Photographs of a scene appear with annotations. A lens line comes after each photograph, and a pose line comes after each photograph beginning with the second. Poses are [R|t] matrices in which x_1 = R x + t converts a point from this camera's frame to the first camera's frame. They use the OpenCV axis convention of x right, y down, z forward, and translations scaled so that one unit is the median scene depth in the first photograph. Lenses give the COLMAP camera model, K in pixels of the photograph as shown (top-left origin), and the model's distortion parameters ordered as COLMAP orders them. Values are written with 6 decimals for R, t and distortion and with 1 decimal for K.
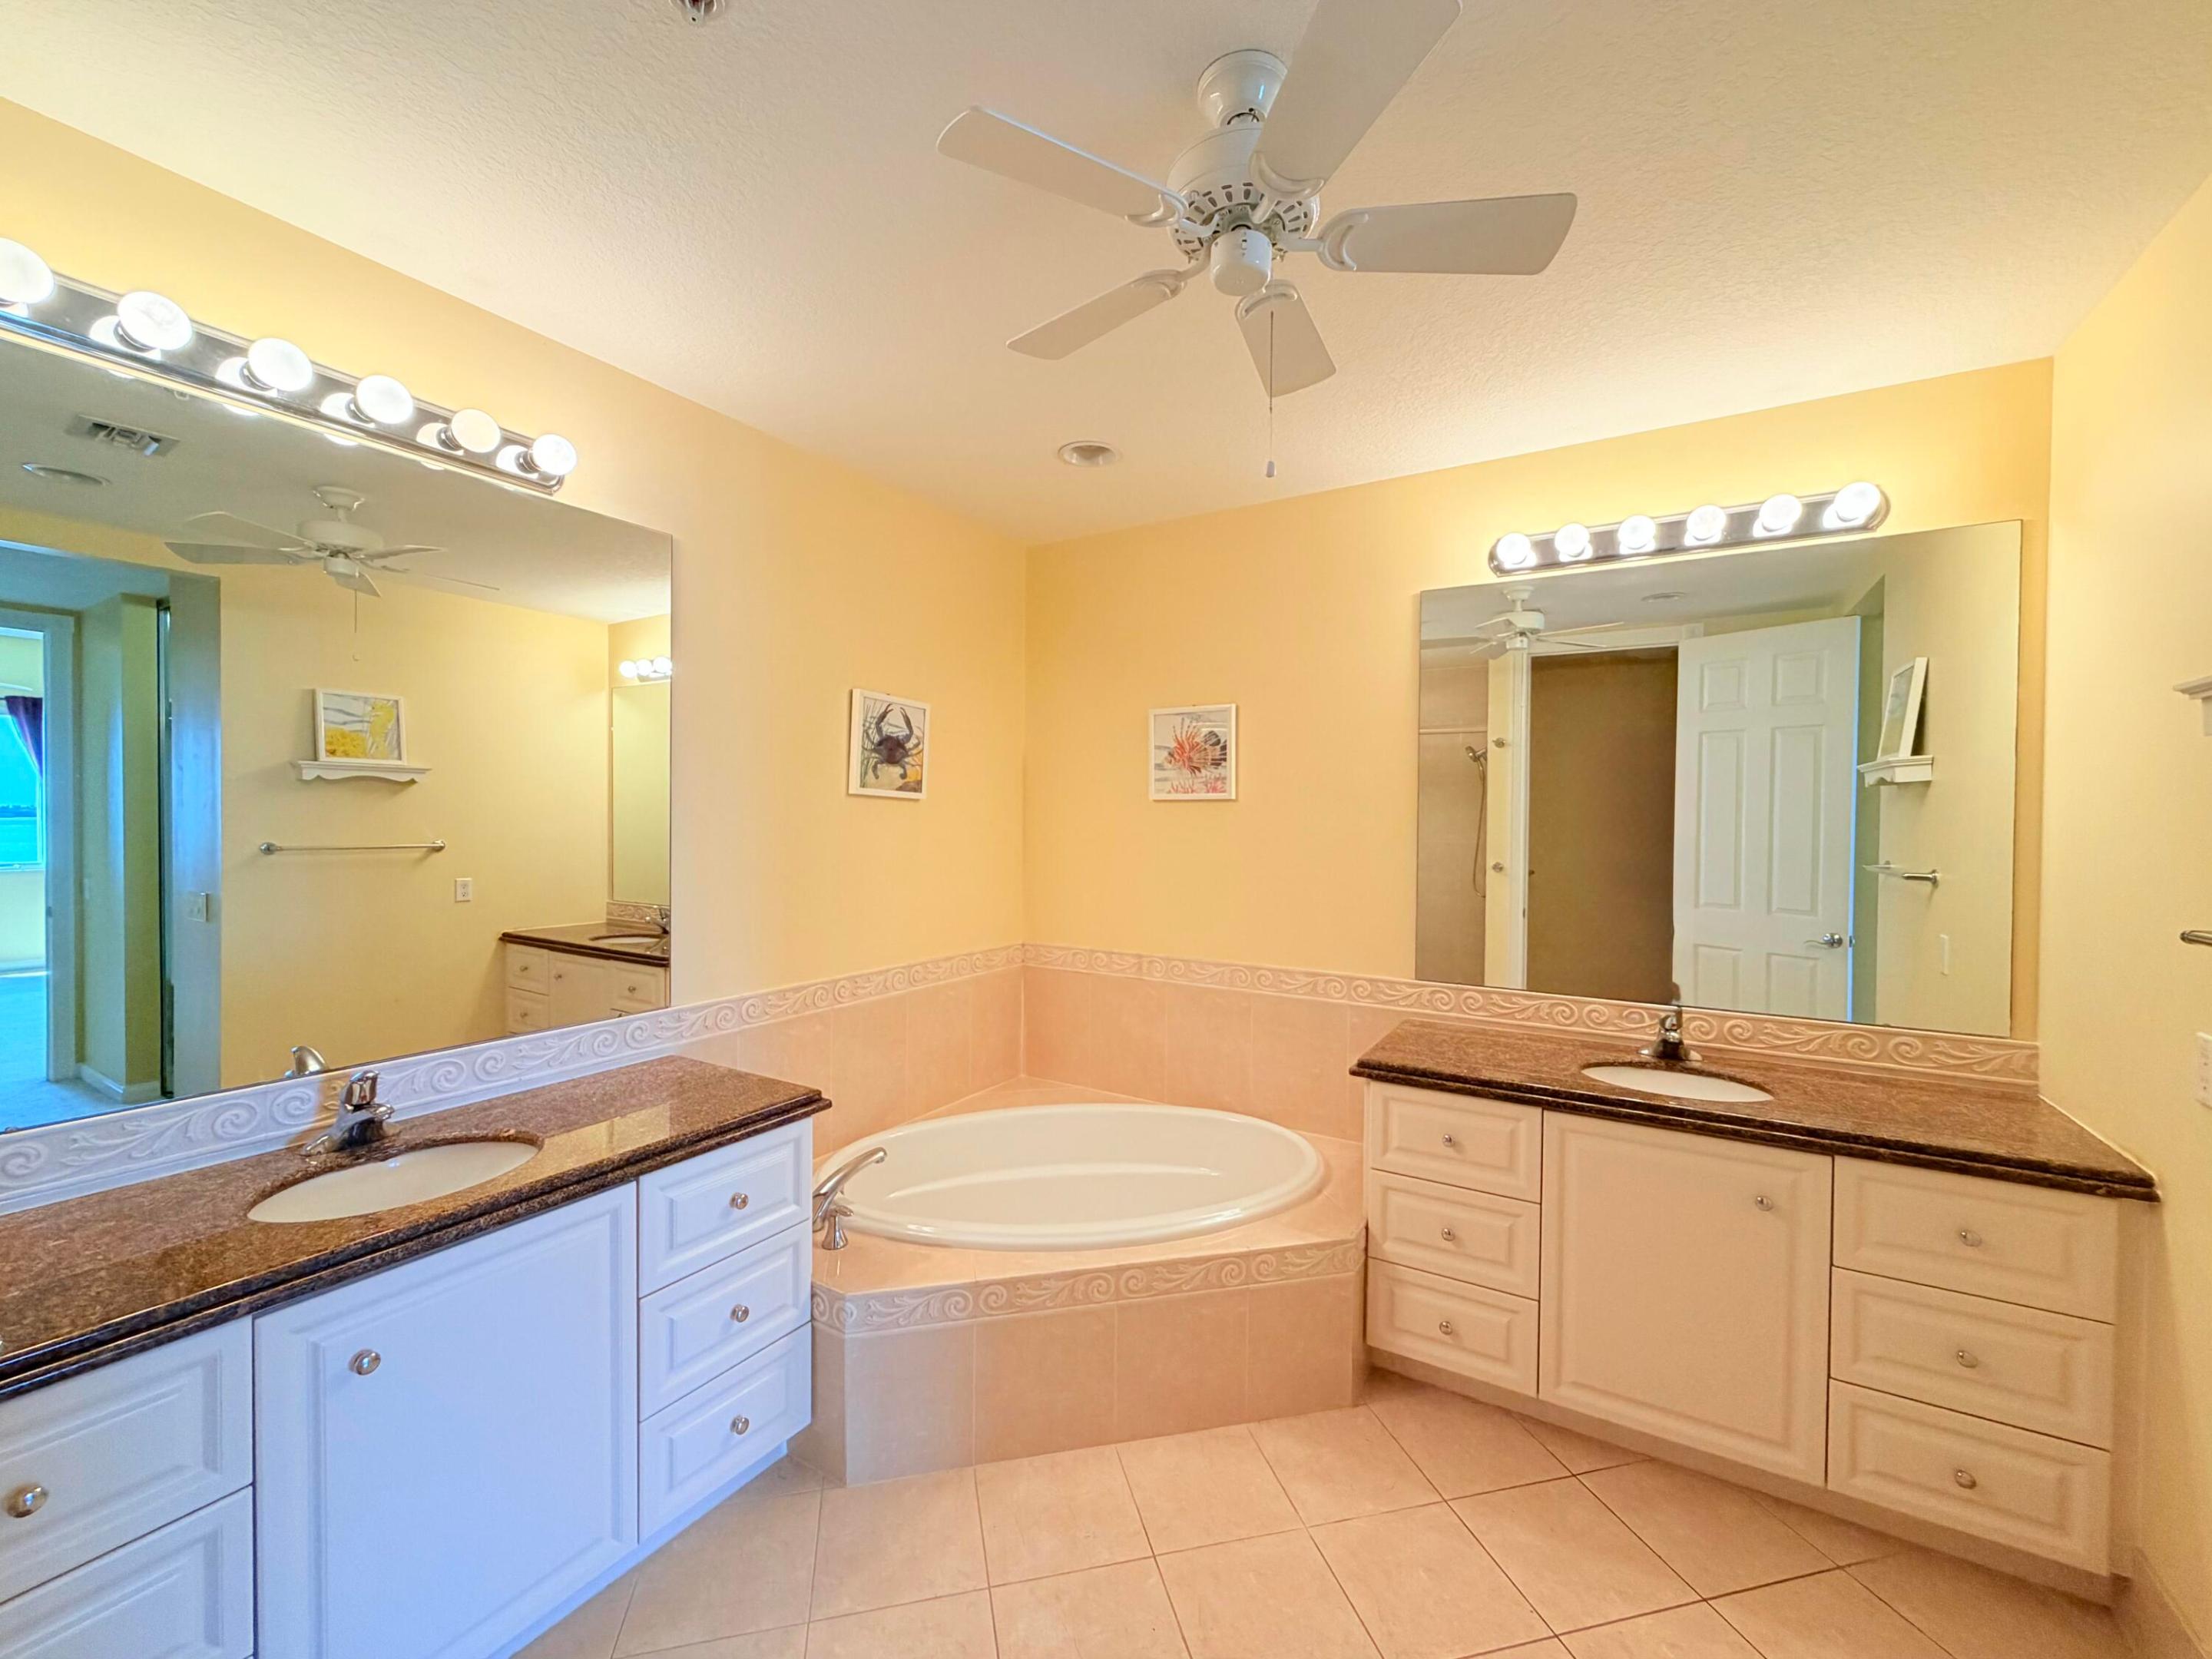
lens RADIAL K [[887.8, 0, 1088.2], [0, 887.8, 832.3], [0, 0, 1]] dist [0.003221, -0.000102]
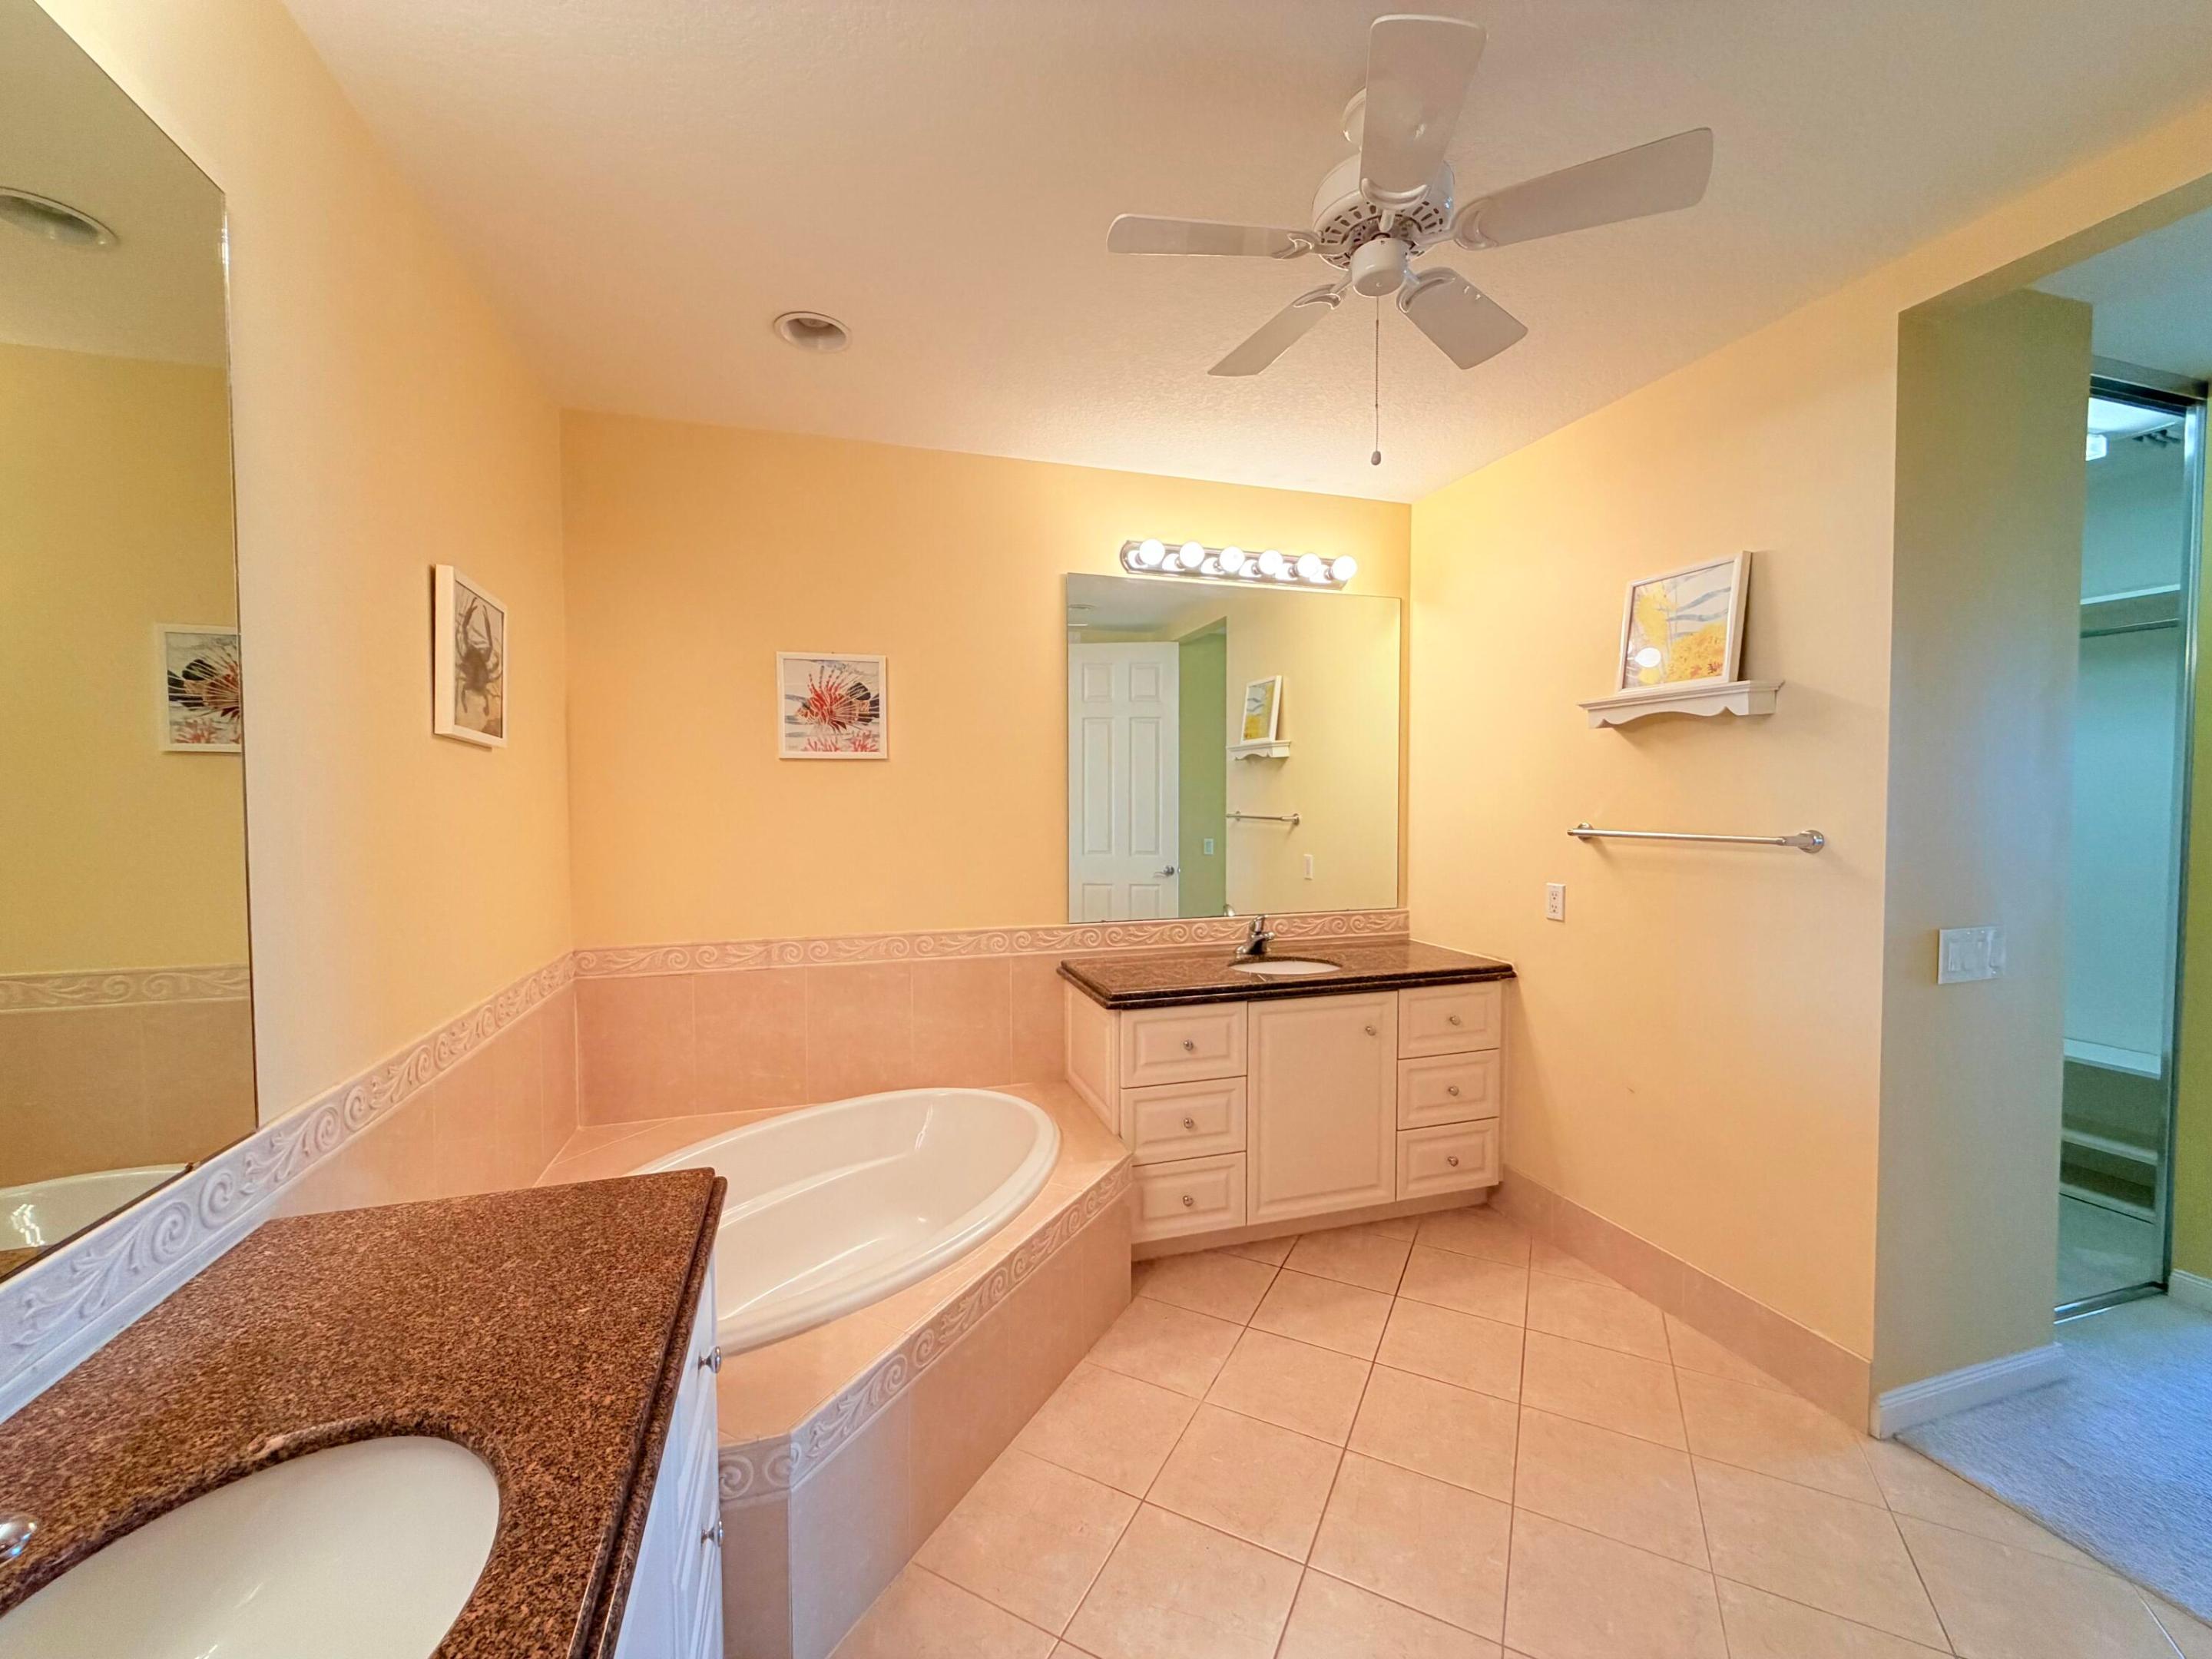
lens RADIAL K [[887.8, 0, 1088.2], [0, 887.8, 832.3], [0, 0, 1]] dist [0.003221, -0.000102]
pose [[0.656151, -0.039127, 0.753614, -0.463603], [0.020850, 0.999214, 0.033725, 0.014870], [-0.754341, -0.006416, 0.656451, 0.260447]]
